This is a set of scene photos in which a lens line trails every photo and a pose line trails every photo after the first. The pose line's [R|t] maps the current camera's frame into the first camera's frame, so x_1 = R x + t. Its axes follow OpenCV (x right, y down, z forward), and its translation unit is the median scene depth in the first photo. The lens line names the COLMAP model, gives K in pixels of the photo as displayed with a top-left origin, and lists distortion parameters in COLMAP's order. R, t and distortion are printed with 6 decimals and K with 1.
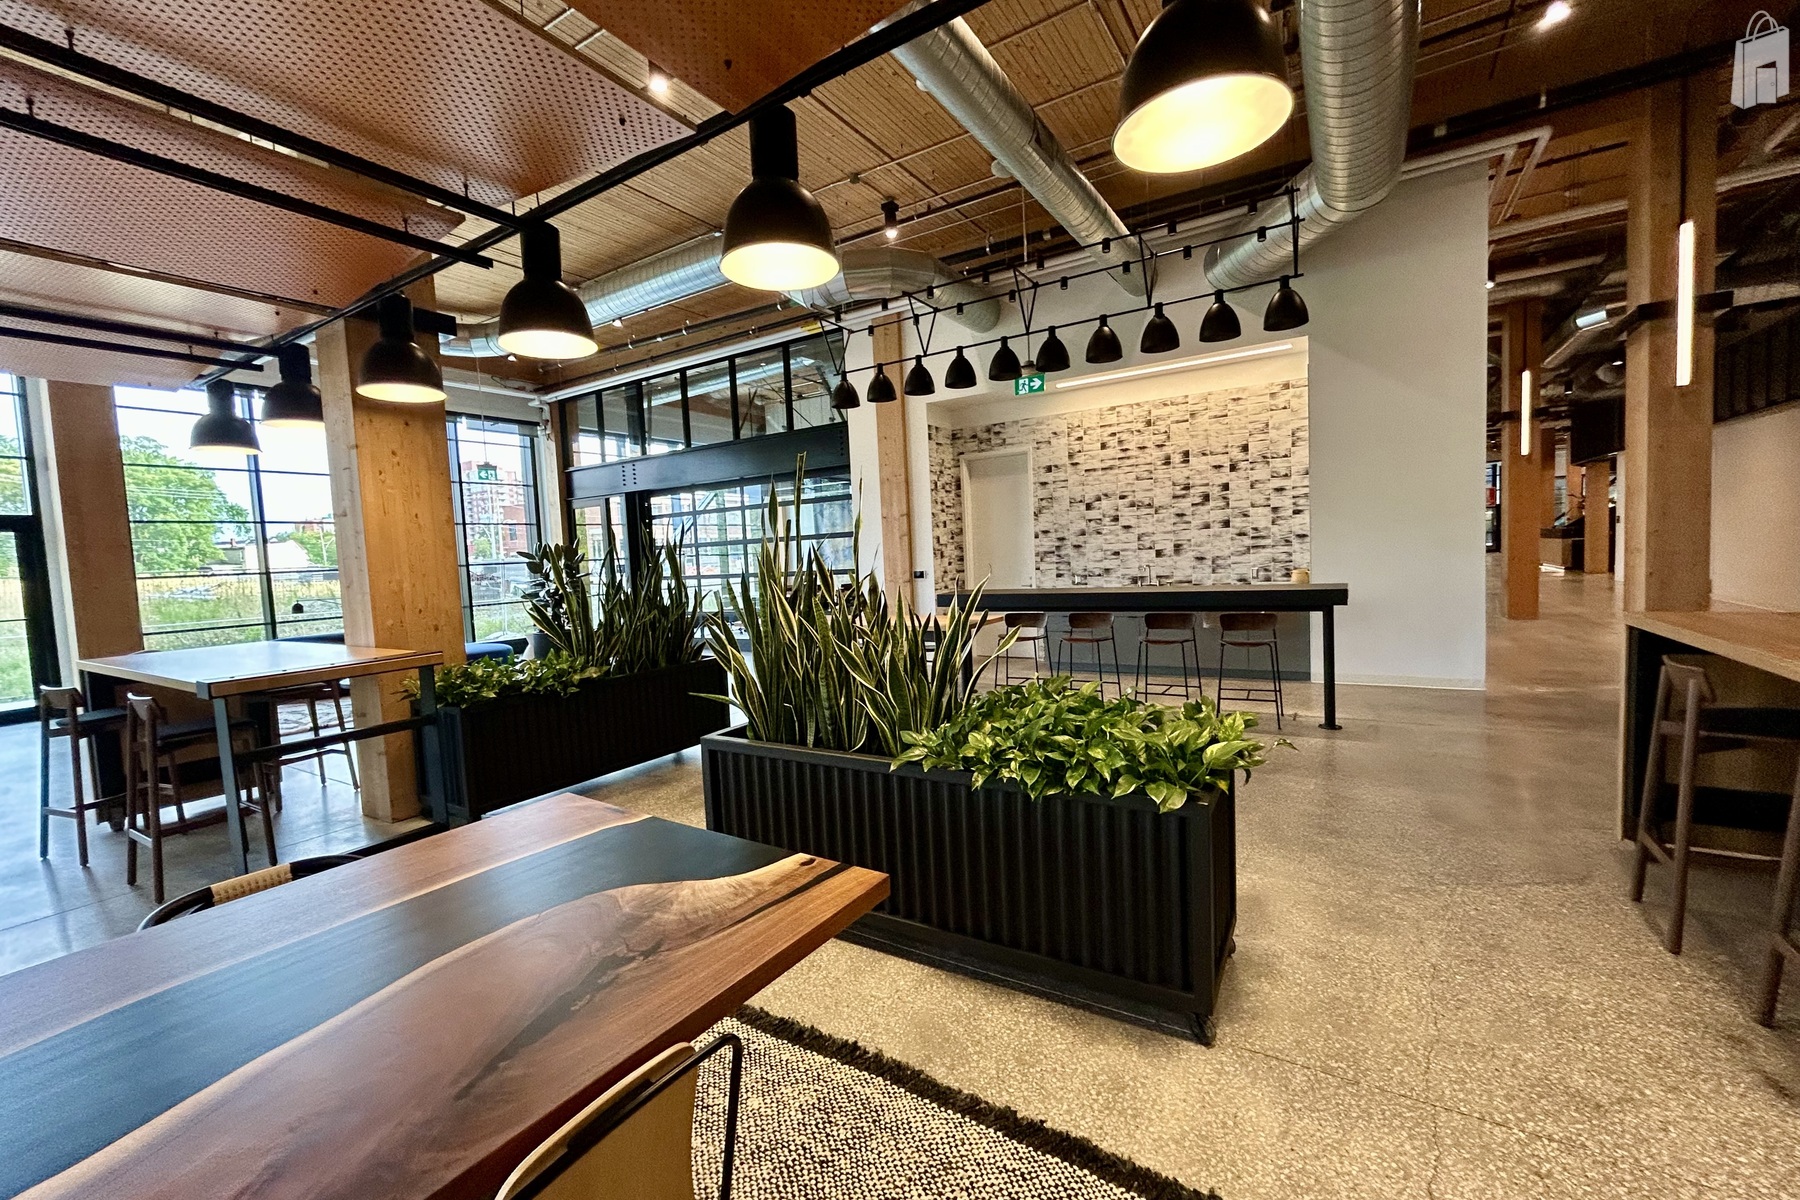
lens RADIAL K [[719.9, 0, 898.5], [0, 719.9, 592.9], [0, 0, 1]] dist [-0.003508, -0.000454]
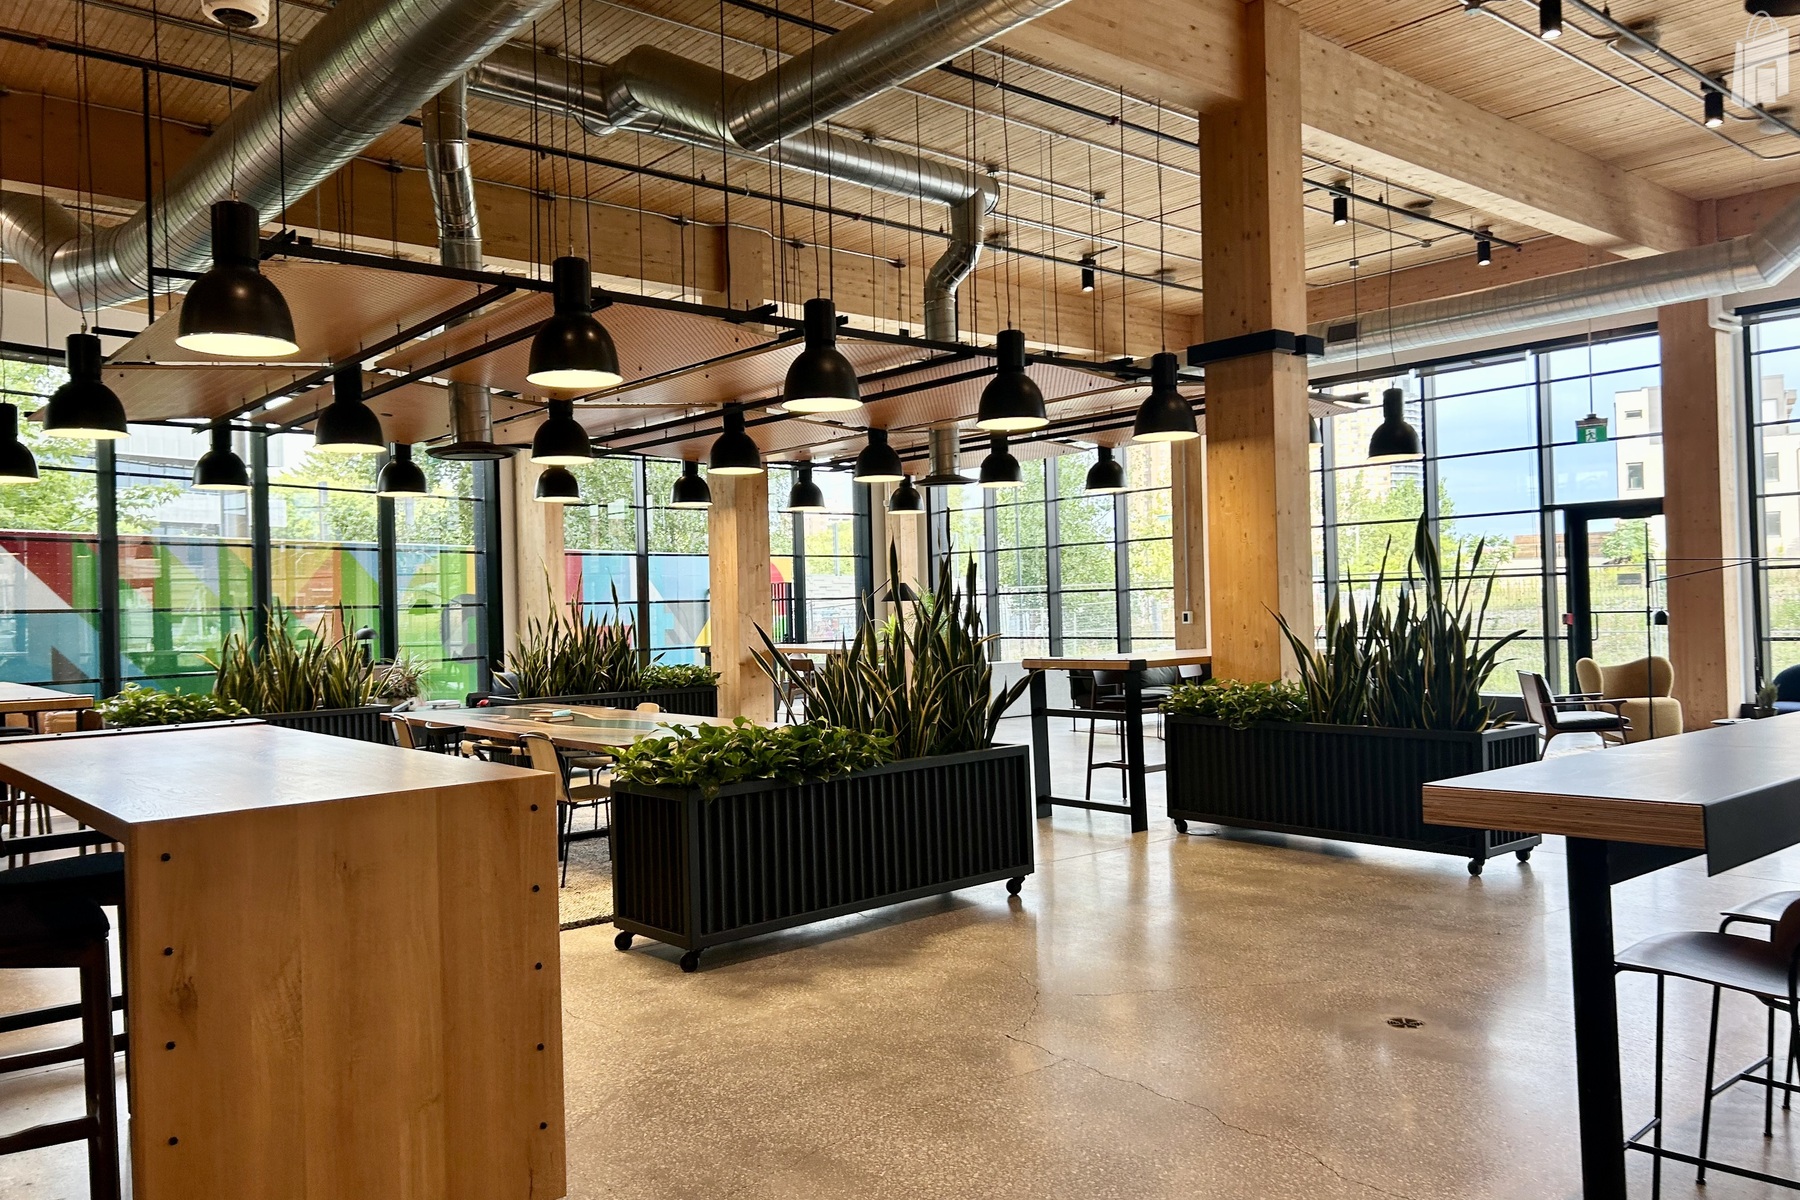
lens RADIAL K [[1372.7, 0, 908.4], [0, 1372.7, 606.0], [0, 0, 1]] dist [0.044005, -0.066230]
pose [[-0.304070, 0.052916, -0.951179, 1.164939], [-0.012974, 0.998134, 0.059675, -0.099784], [0.952561, 0.030486, -0.302816, 0.970186]]
